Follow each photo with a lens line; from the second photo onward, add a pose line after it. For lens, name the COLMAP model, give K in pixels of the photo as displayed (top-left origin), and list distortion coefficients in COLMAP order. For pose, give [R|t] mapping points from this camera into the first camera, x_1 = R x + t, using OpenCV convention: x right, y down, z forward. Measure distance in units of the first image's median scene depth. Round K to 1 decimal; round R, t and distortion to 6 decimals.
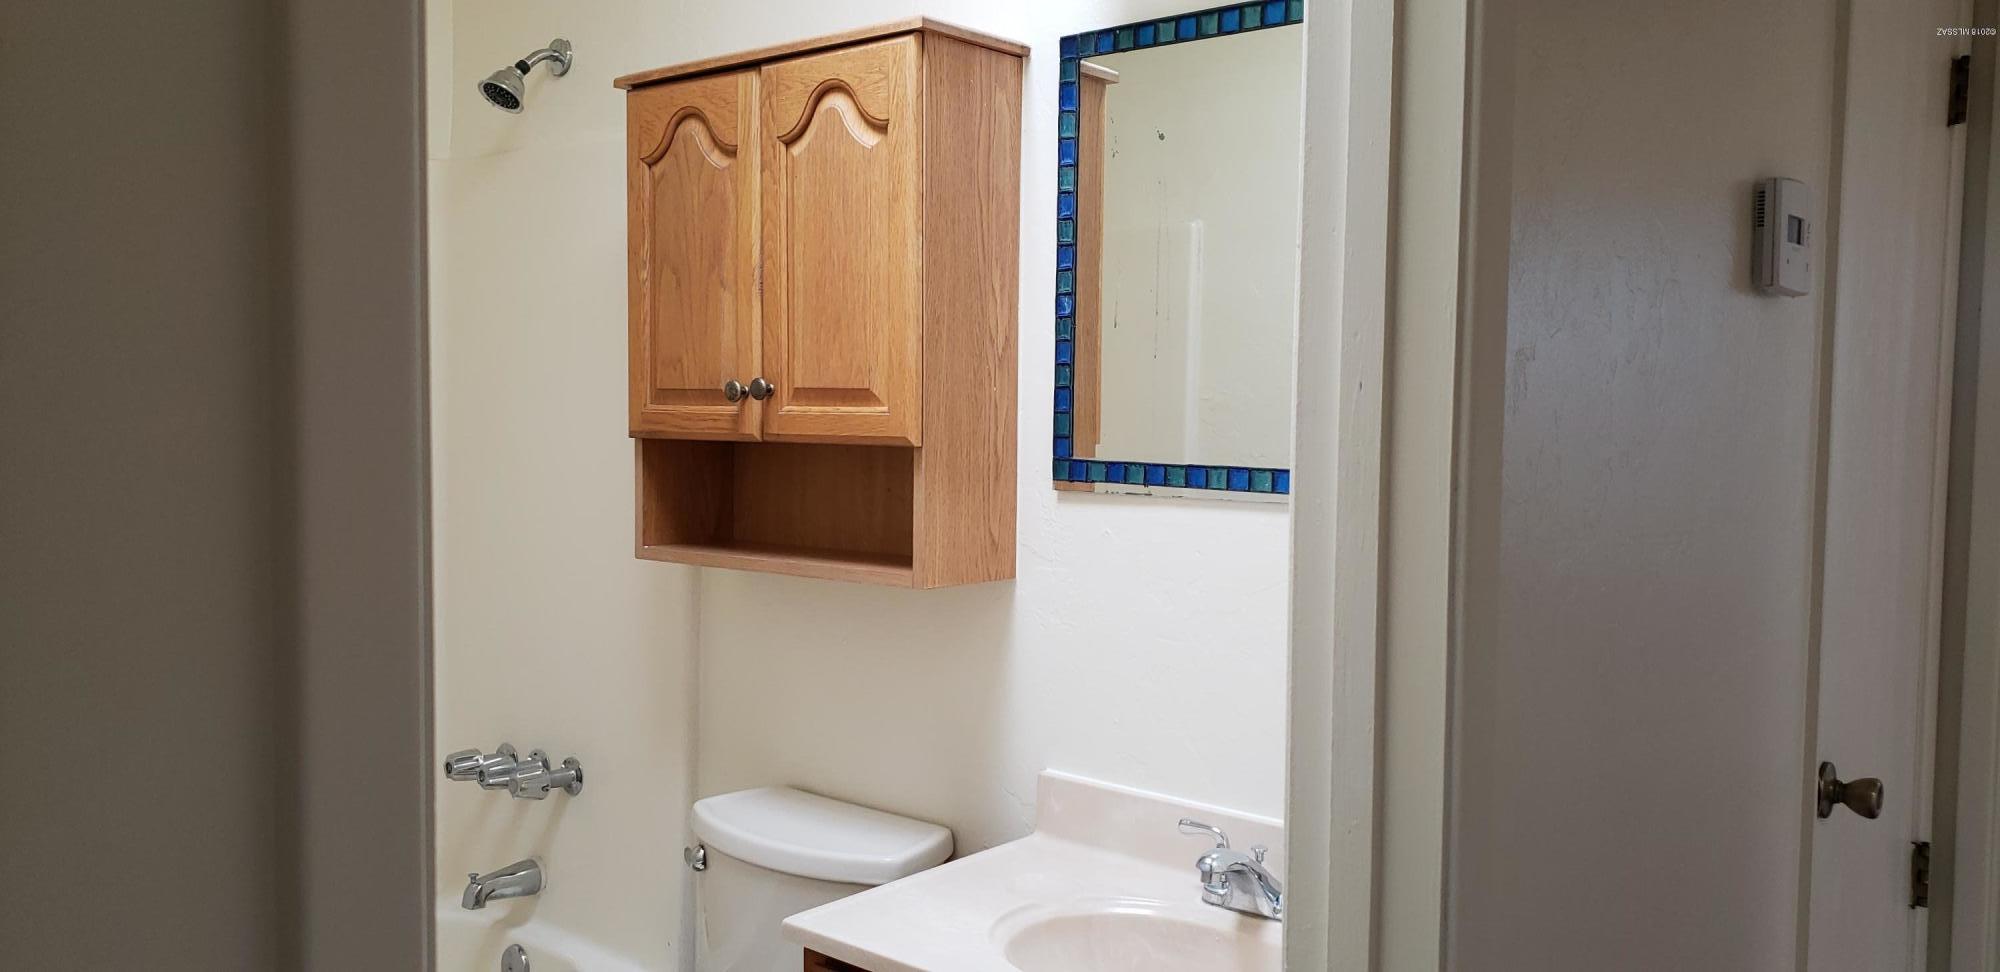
lens RADIAL K [[1563.5, 0, 1038.0], [0, 1563.5, 498.8], [0, 0, 1]] dist [0.008023, 0.077513]
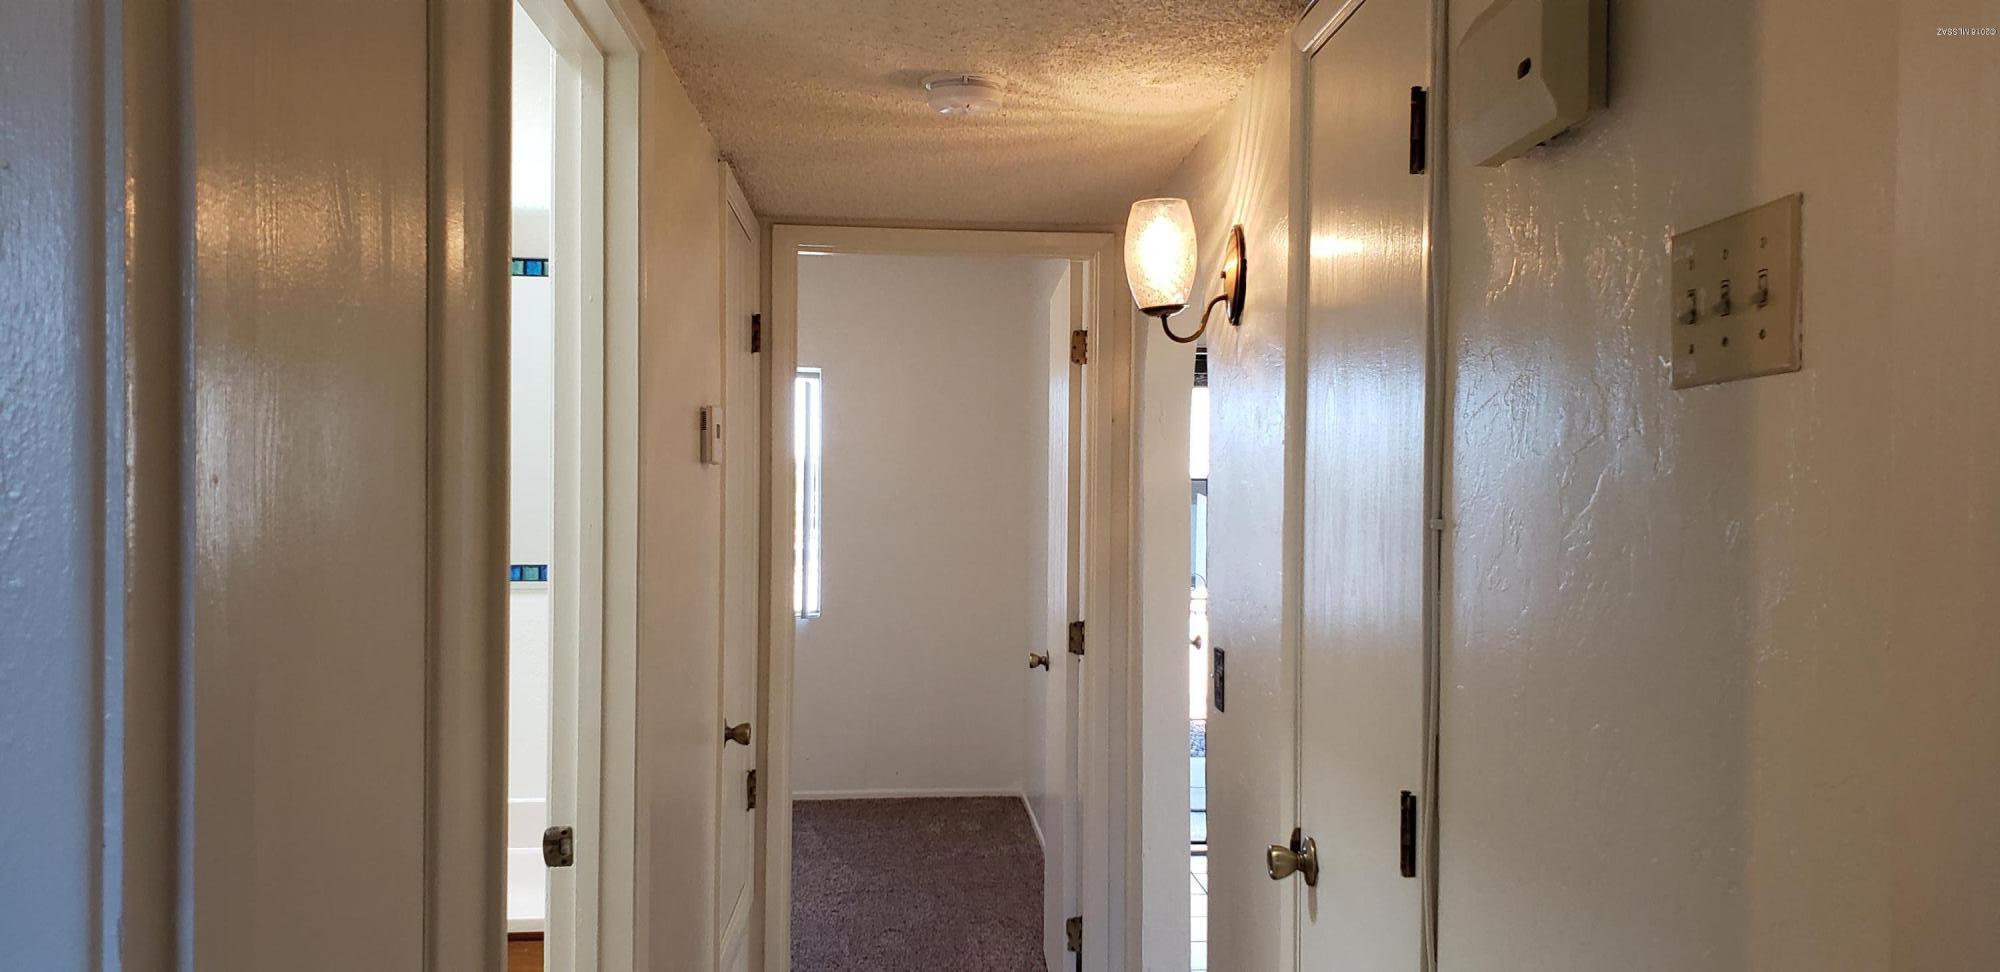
lens RADIAL K [[1563.5, 0, 1038.0], [0, 1563.5, 498.8], [0, 0, 1]] dist [0.008023, 0.077513]
pose [[0.721680, -0.007736, 0.692183, -0.476423], [0.041155, 0.998648, -0.031747, -0.009872], [-0.691002, 0.051398, 0.721023, -0.547674]]
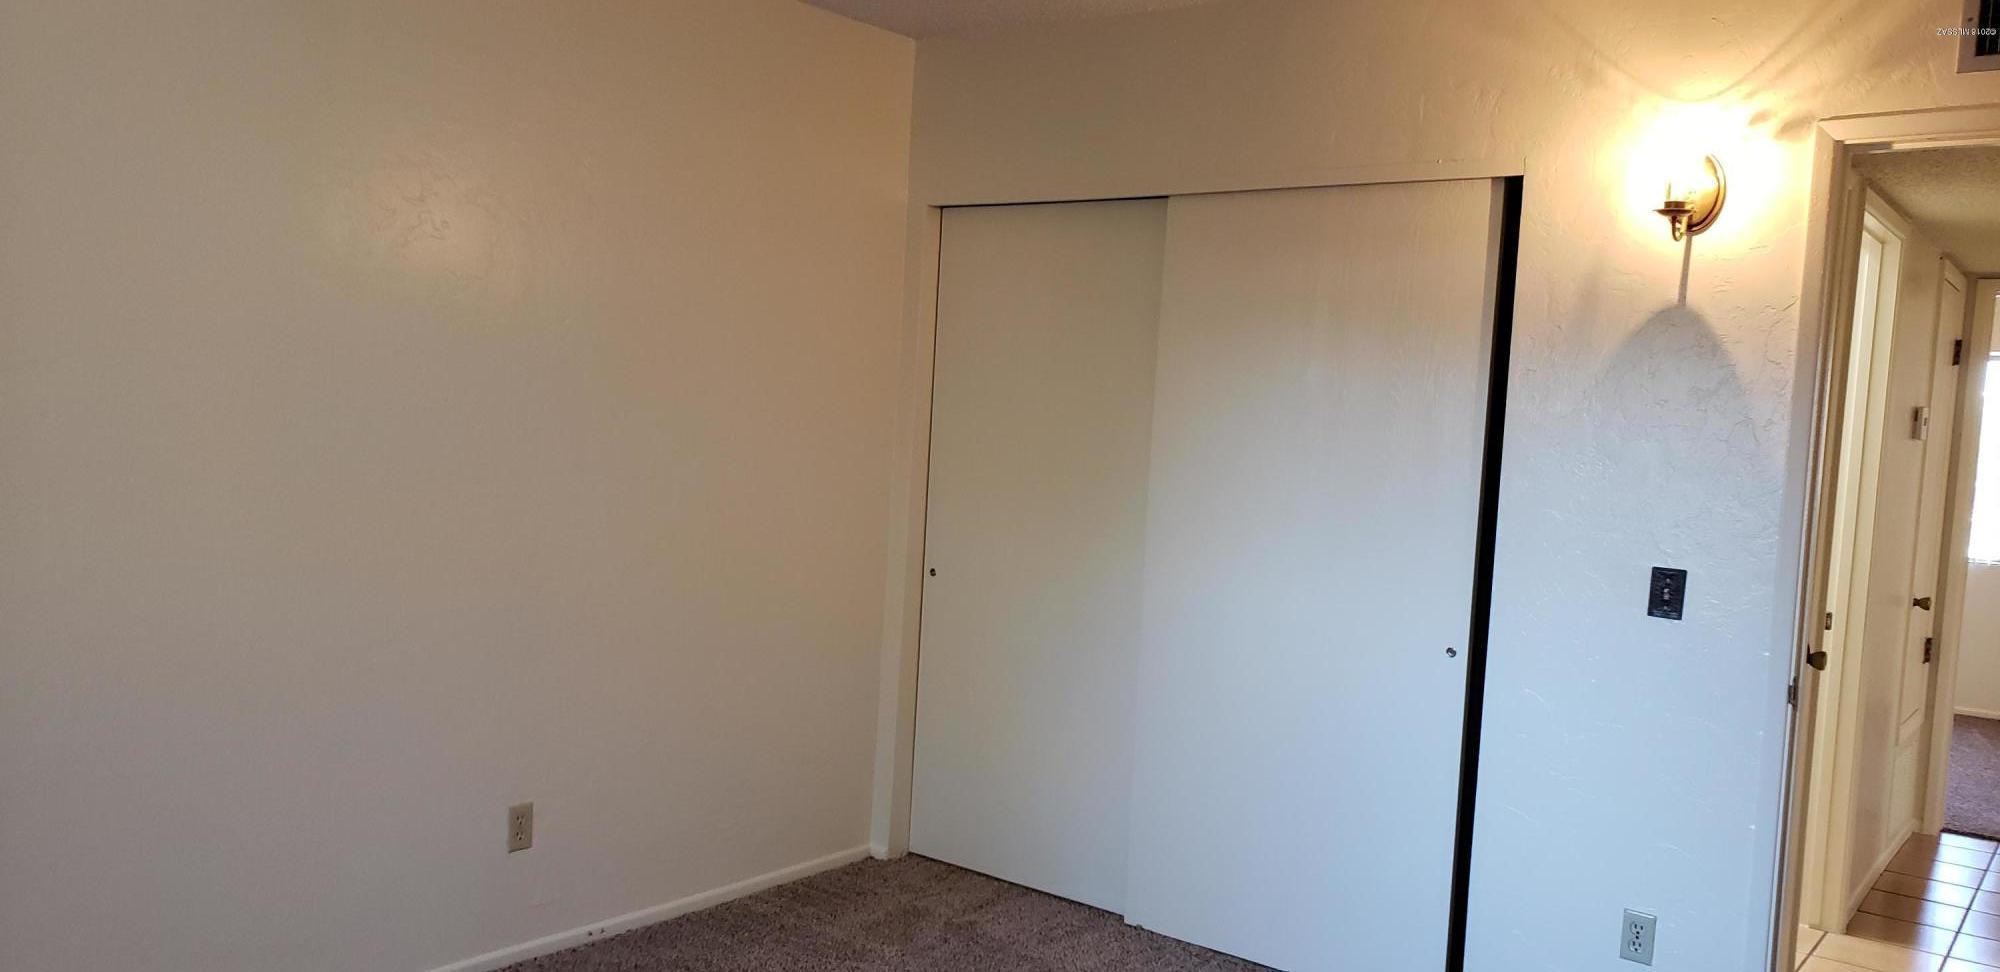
lens RADIAL K [[1563.5, 0, 1038.0], [0, 1563.5, 498.8], [0, 0, 1]] dist [0.008023, 0.077513]
pose [[0.996996, 0.041248, 0.065561, -1.362885], [-0.041667, 0.999119, 0.005030, 0.045967], [-0.065295, -0.007747, 0.997836, -1.882942]]
